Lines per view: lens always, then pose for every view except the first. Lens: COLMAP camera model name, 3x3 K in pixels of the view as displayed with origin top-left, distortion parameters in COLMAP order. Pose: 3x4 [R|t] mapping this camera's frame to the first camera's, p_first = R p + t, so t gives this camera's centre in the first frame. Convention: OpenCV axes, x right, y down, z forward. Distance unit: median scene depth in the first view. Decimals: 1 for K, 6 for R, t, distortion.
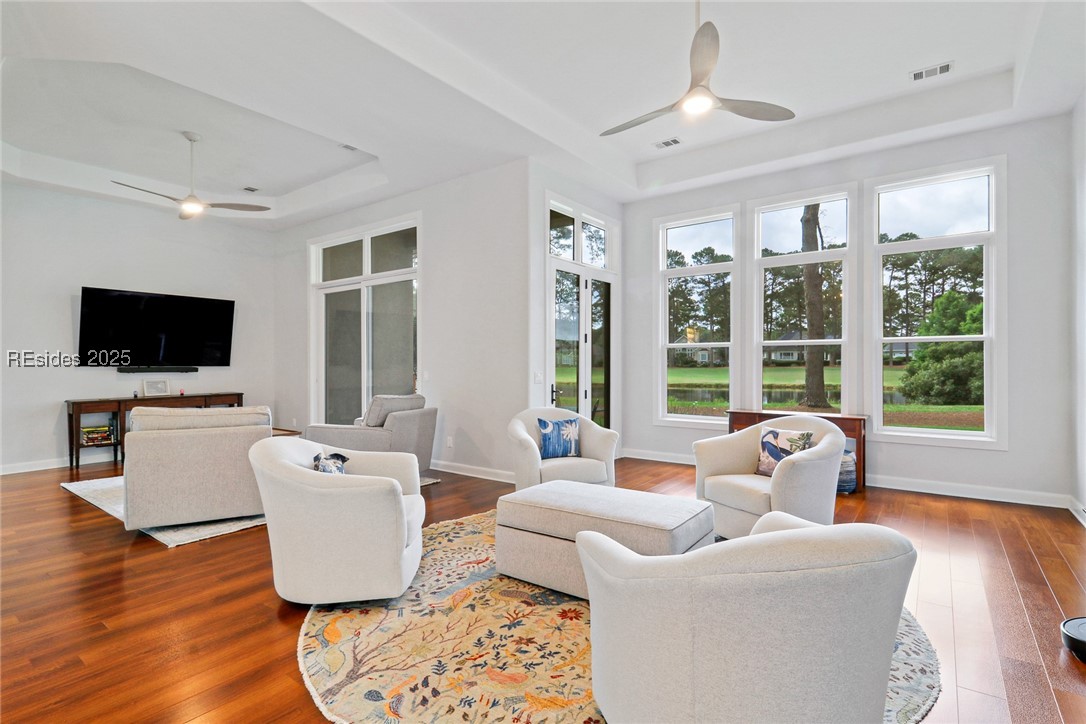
lens RADIAL K [[524.6, 0, 546.3], [0, 524.6, 363.2], [0, 0, 1]] dist [0.016264, -0.005764]
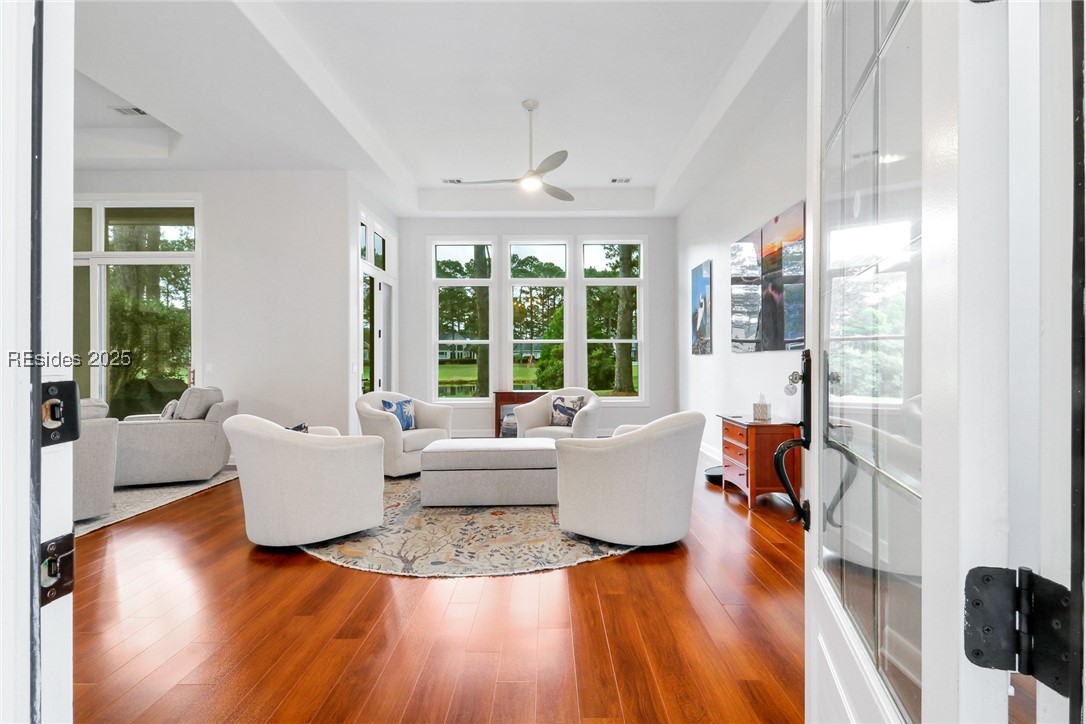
lens RADIAL K [[524.6, 0, 548.5], [0, 524.6, 361.5], [0, 0, 1]] dist [0.016264, -0.005764]
pose [[0.802458, -0.001347, 0.596707, -0.455719], [0.001931, 0.999998, -0.000340, 0.020230], [-0.596706, 0.001425, 0.802459, -0.196674]]
